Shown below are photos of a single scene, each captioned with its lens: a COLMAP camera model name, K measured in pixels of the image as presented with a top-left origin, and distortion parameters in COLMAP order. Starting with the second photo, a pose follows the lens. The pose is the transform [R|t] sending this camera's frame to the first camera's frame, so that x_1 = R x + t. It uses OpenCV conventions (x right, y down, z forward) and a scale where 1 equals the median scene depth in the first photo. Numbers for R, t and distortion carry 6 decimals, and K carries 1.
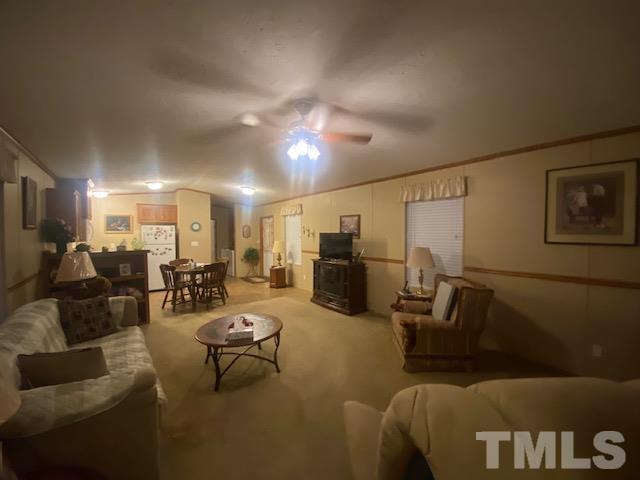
lens RADIAL K [[258.1, 0, 322.4], [0, 258.1, 239.1], [0, 0, 1]] dist [0.035731, -0.026733]
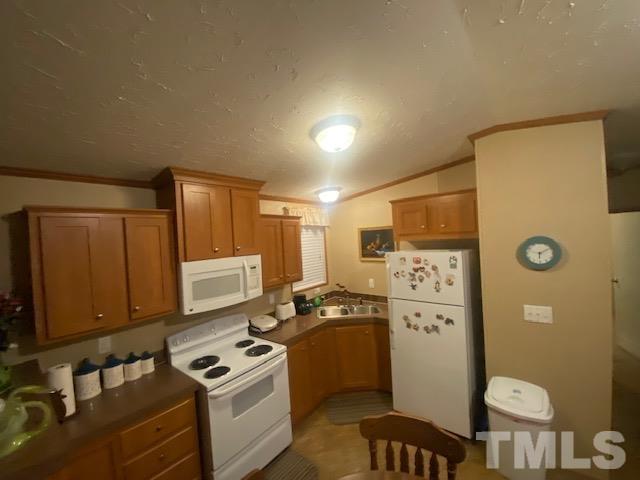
lens RADIAL K [[258.1, 0, 322.4], [0, 258.1, 239.1], [0, 0, 1]] dist [0.035731, -0.026733]
pose [[0.246800, -0.002709, -0.969063, -0.286027], [0.032817, 0.999446, 0.005564, -0.073474], [0.968511, -0.033175, 0.246753, 0.735339]]
